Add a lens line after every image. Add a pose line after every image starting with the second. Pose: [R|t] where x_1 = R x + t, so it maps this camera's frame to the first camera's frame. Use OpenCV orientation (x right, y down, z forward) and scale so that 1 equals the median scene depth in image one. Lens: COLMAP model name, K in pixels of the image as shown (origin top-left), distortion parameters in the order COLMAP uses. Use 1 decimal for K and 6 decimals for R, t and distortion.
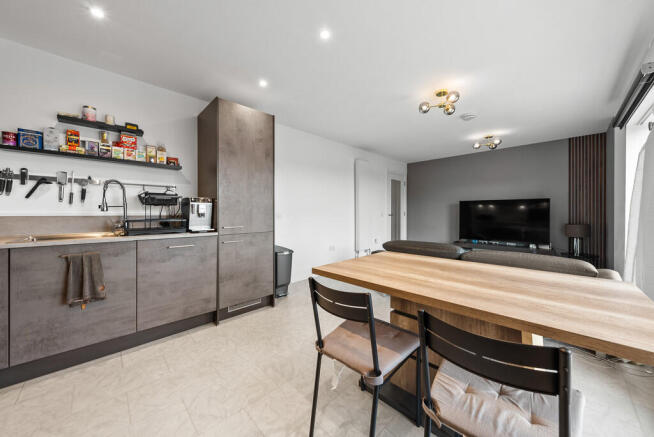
lens RADIAL K [[233.9, 0, 331.3], [0, 233.9, 215.7], [0, 0, 1]] dist [-0.000720, -0.000093]
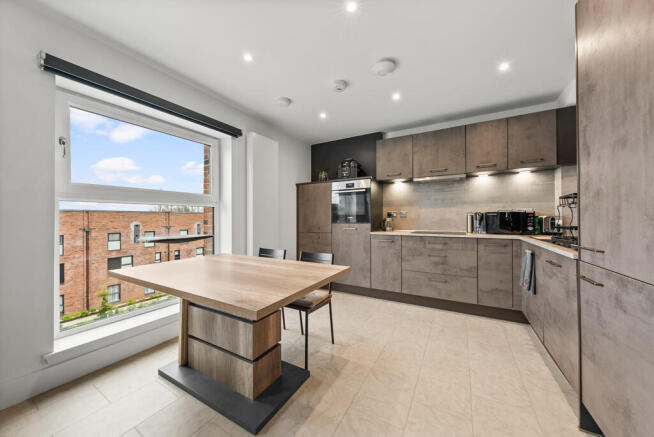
lens RADIAL K [[228.9, 0, 326.0], [0, 228.9, 218.1], [0, 0, 1]] dist [-0.000007, 0.000050]
pose [[-0.967741, 0.001884, -0.251941, 0.207809], [-0.000803, 0.999944, 0.010563, -0.016121], [0.251947, 0.010425, -0.967685, 1.363132]]
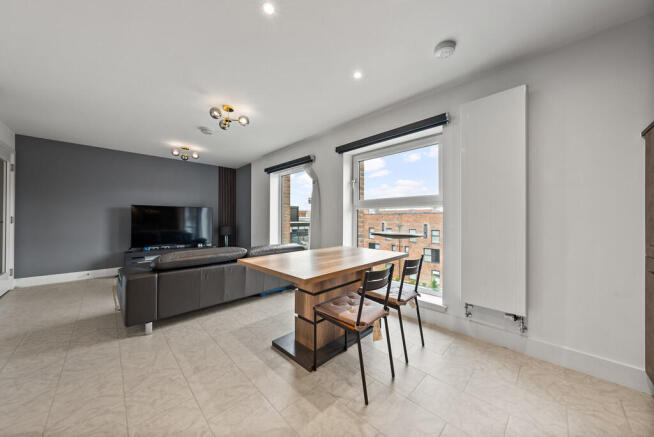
lens RADIAL K [[224.4, 0, 327.0], [0, 224.4, 218.5], [0, 0, 1]] dist [0.000350, 0.000024]
pose [[0.006752, 0.000355, 0.999977, -0.643099], [0.009163, 0.999958, -0.000417, -0.009603], [-0.999935, 0.009165, 0.006749, 0.601774]]
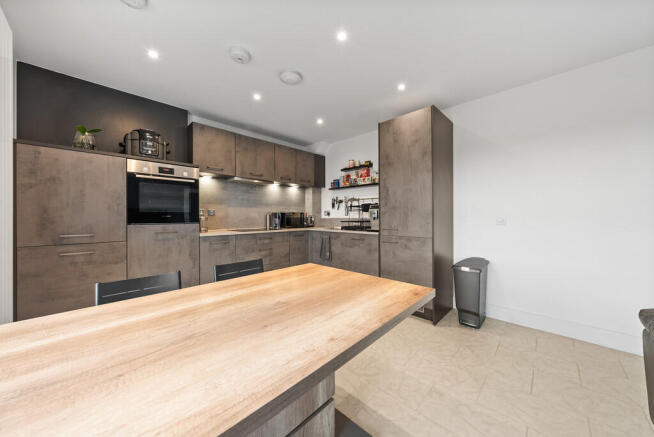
lens RADIAL K [[228.9, 0, 326.0], [0, 228.9, 218.1], [0, 0, 1]] dist [-0.000007, 0.000050]
pose [[0.001738, 0.006720, -0.999976, 0.721234], [-0.010622, 0.999921, 0.006701, -0.009382], [0.999942, 0.010610, 0.001809, 0.716657]]
